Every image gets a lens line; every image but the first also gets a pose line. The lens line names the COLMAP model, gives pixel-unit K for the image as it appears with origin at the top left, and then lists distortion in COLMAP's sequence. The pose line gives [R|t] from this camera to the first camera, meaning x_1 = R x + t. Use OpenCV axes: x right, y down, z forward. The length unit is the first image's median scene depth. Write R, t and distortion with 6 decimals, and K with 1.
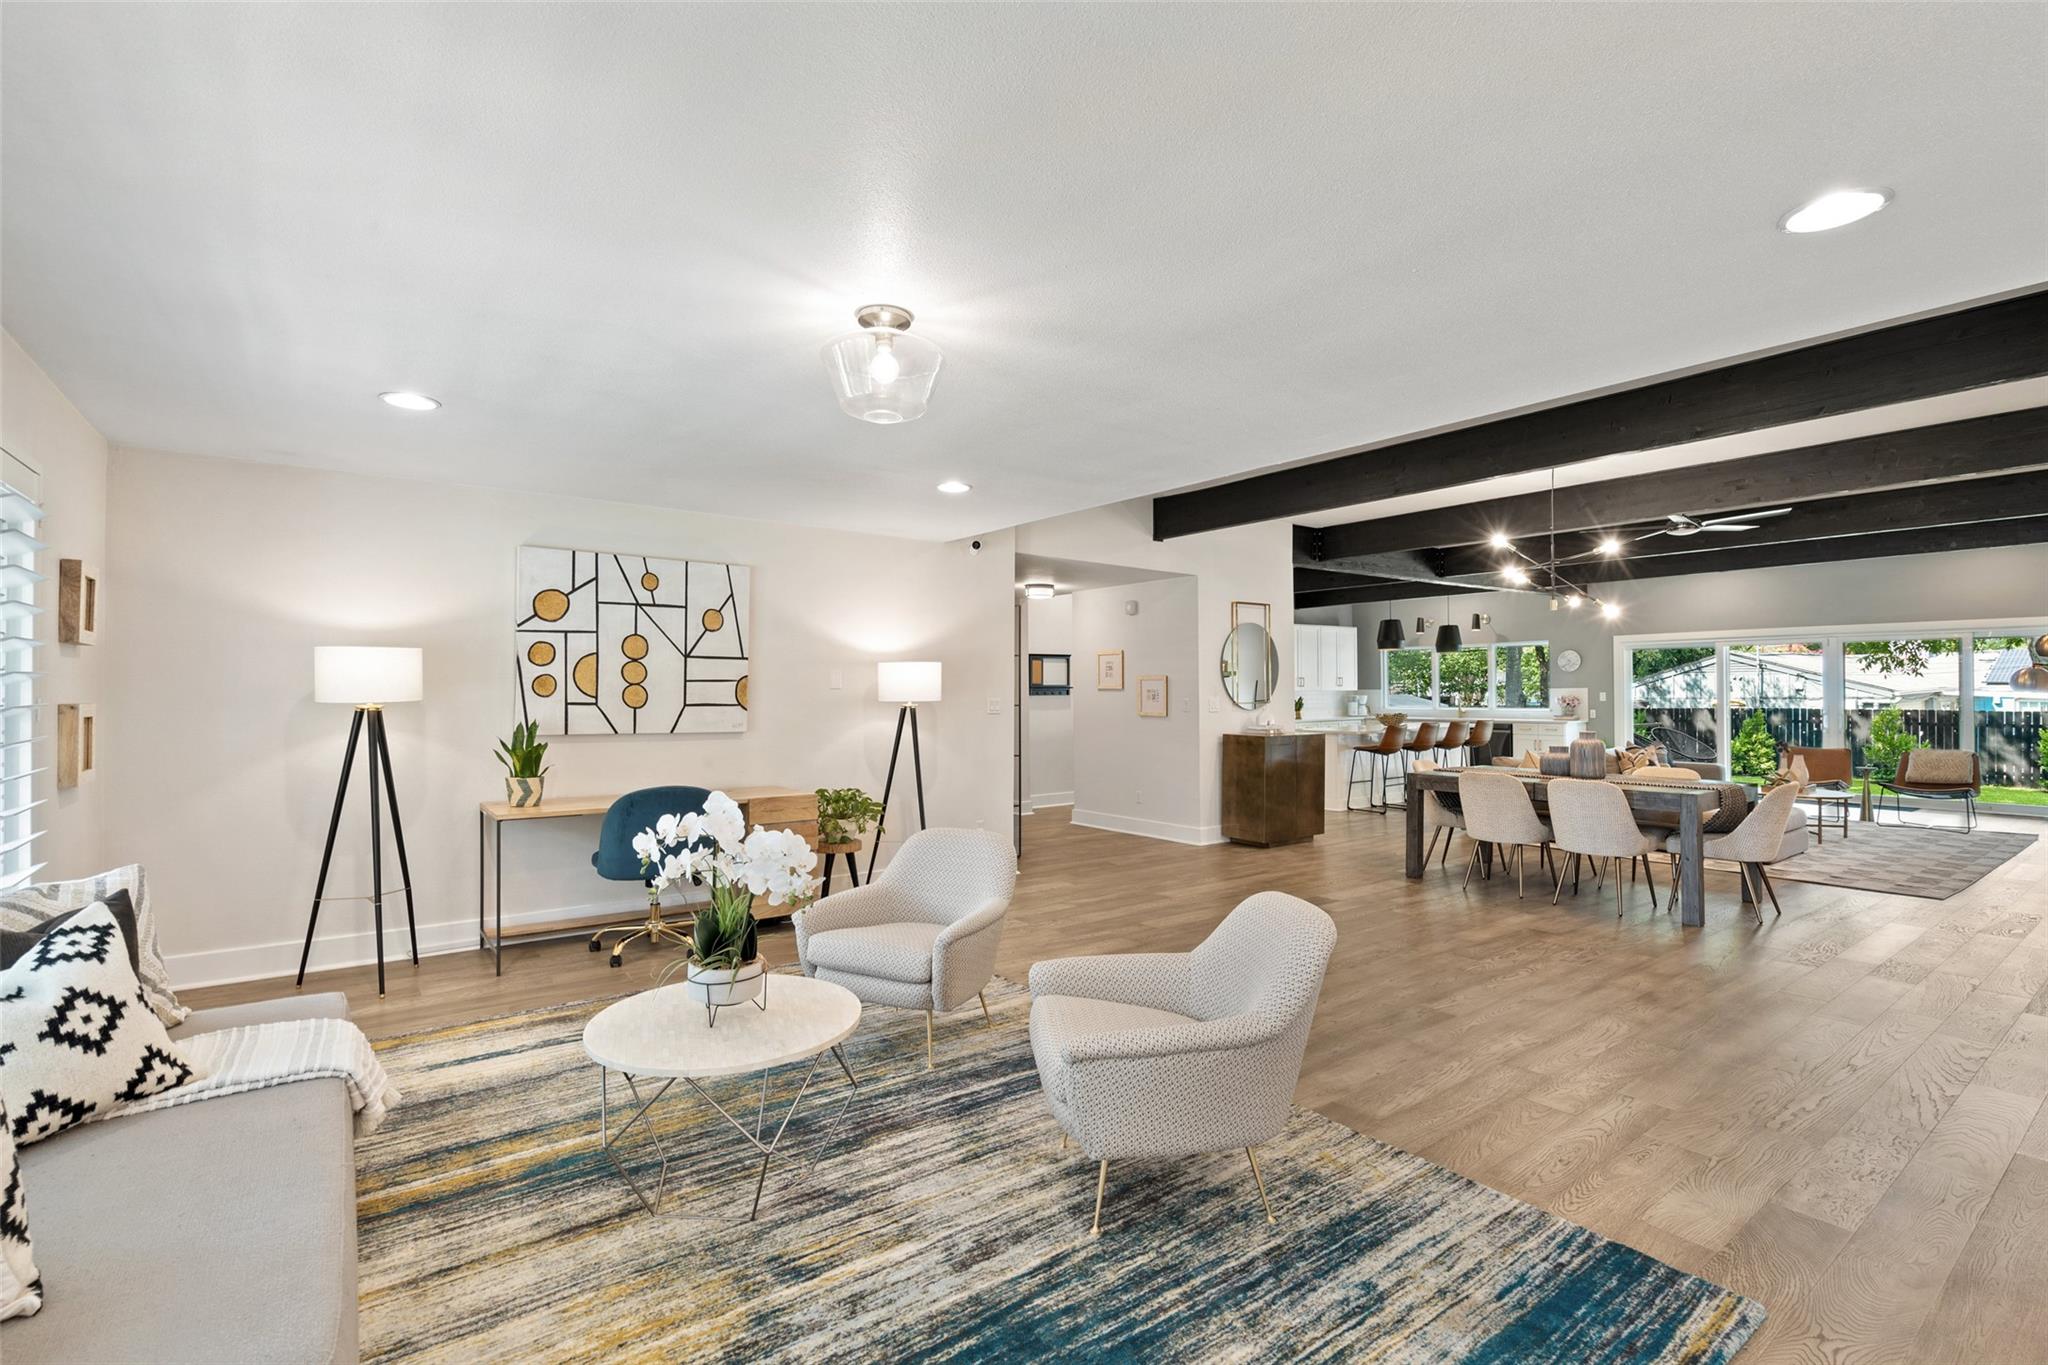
lens RADIAL K [[935.1, 0, 1015.1], [0, 935.1, 683.7], [0, 0, 1]] dist [-0.006726, 0.002952]
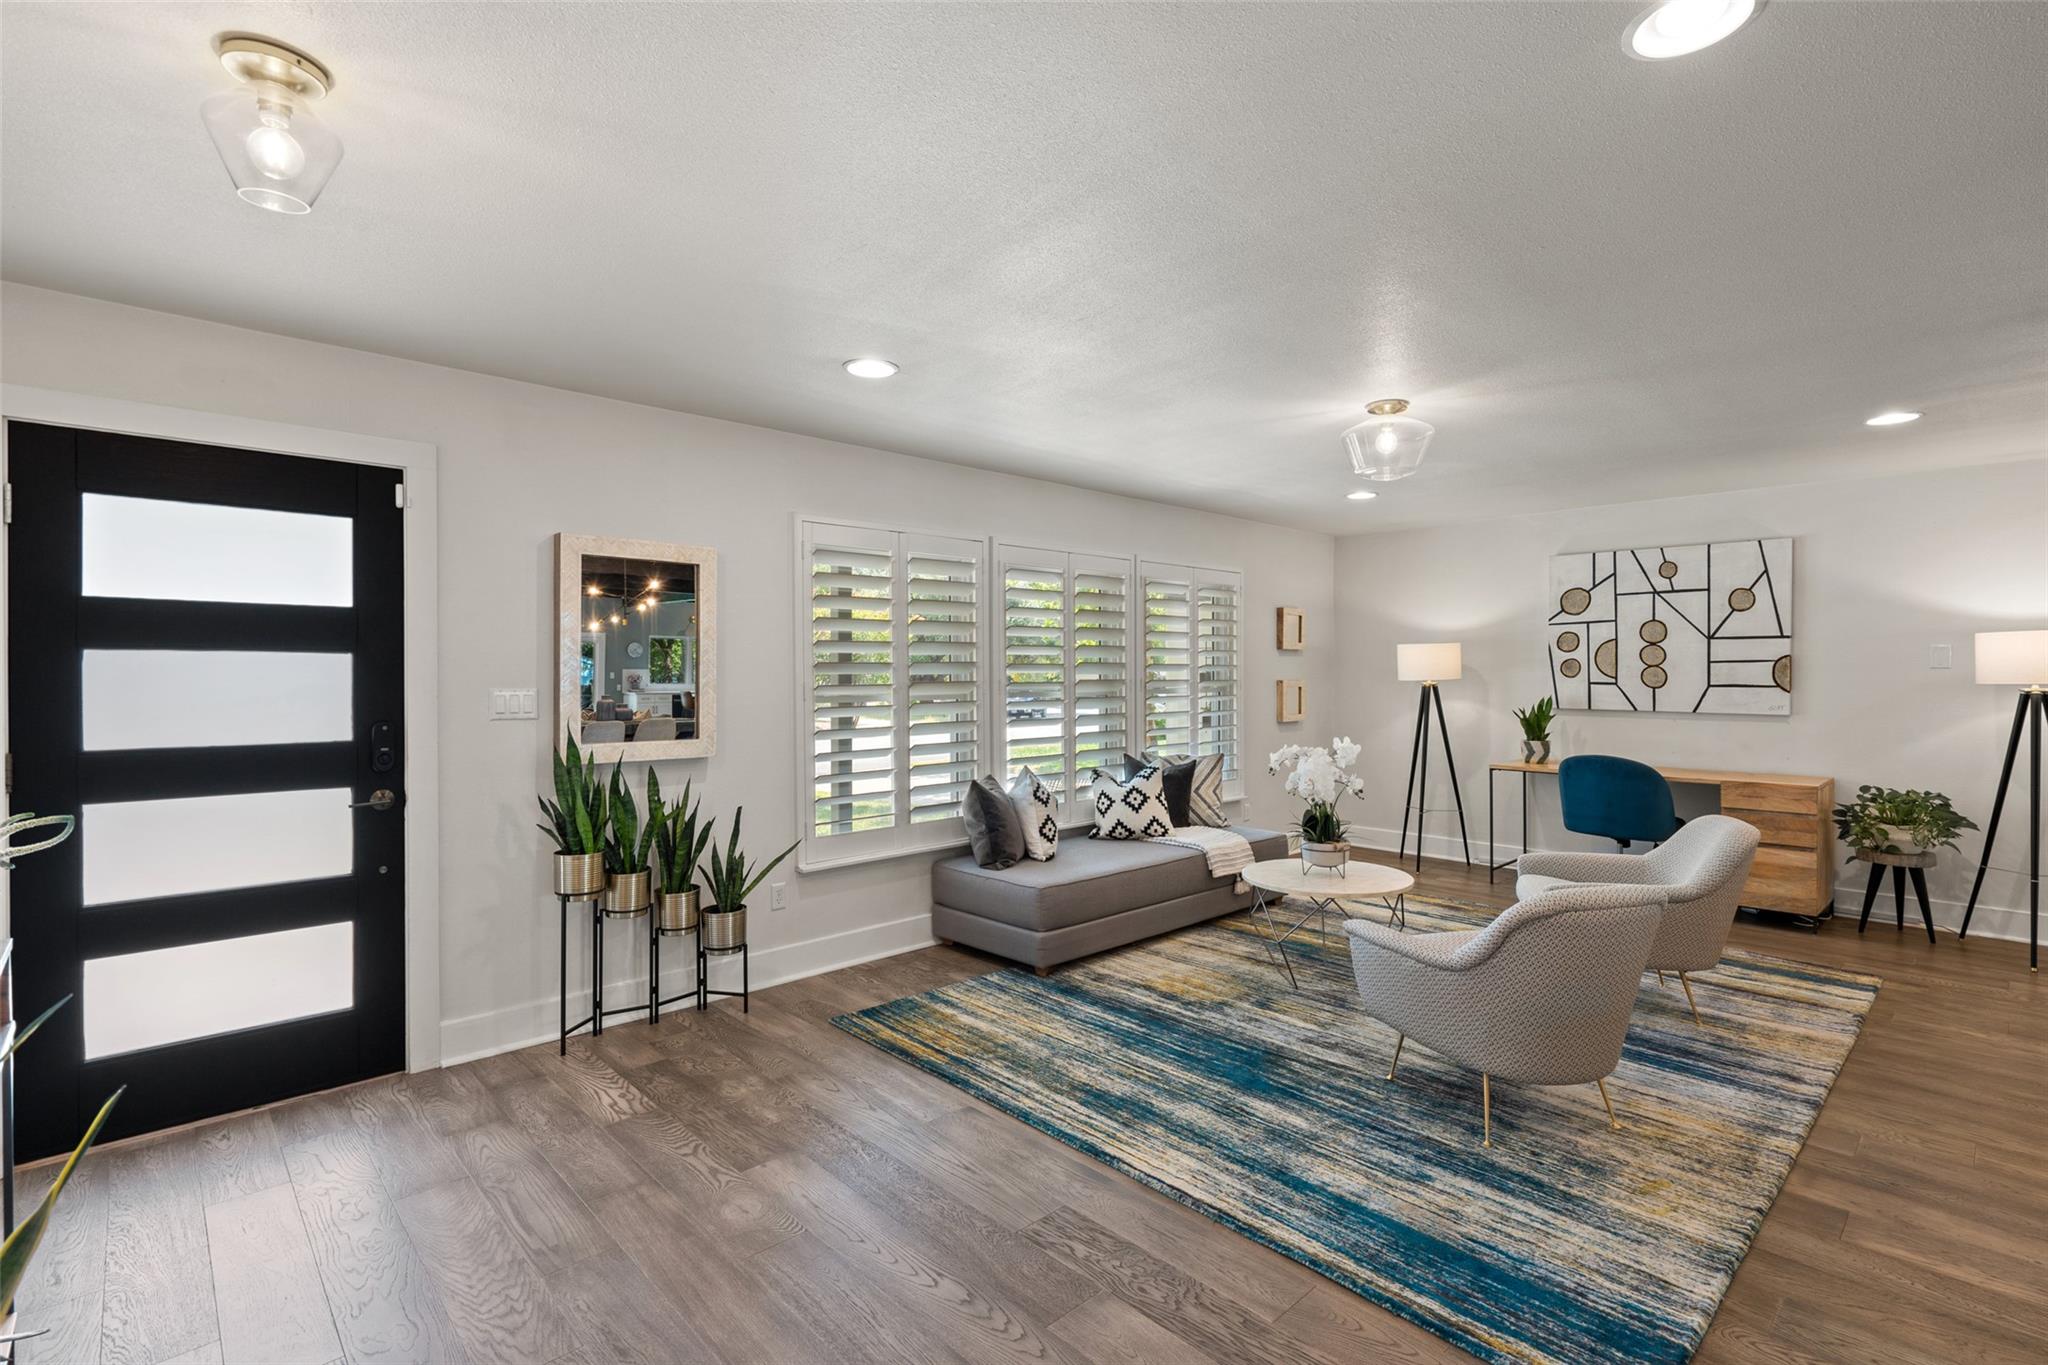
lens RADIAL K [[935.1, 0, 1023.9], [0, 935.1, 677.7], [0, 0, 1]] dist [-0.006726, 0.002952]
pose [[0.116552, 0.003691, -0.993178, 0.510697], [0.010874, 0.999928, 0.004993, 0.000802], [0.993125, -0.011381, 0.116504, 0.124893]]
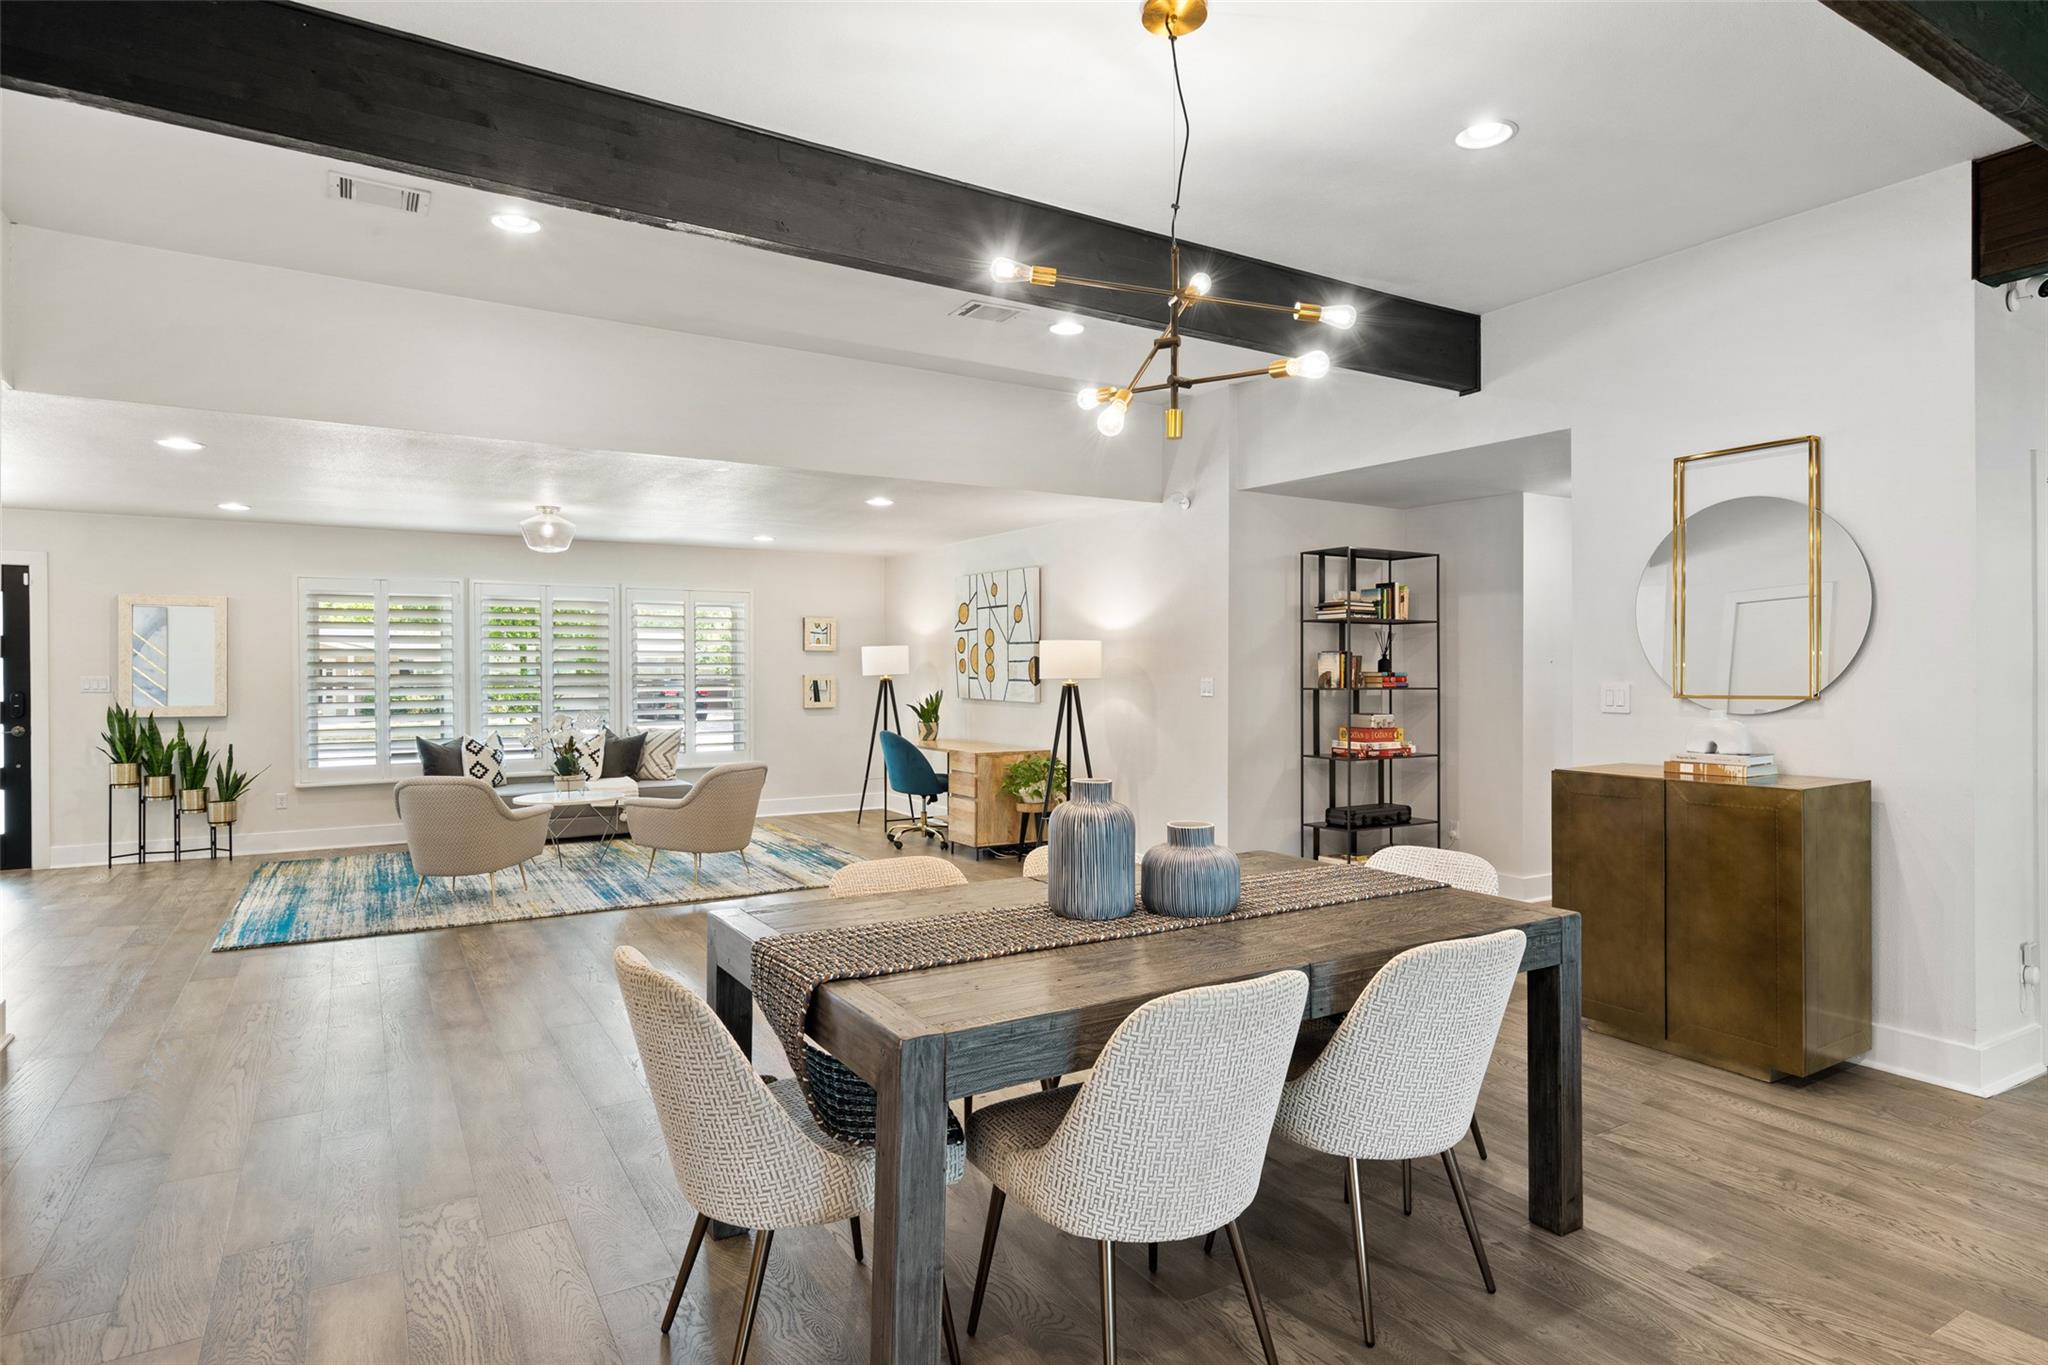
lens RADIAL K [[1110.3, 0, 1024.8], [0, 1110.3, 676.7], [0, 0, 1]] dist [0.003330, -0.000050]
pose [[-0.094831, 0.005128, -0.995480, 1.072808], [0.007702, 0.999961, 0.004418, 0.010163], [0.995464, -0.007248, -0.094867, 1.049547]]
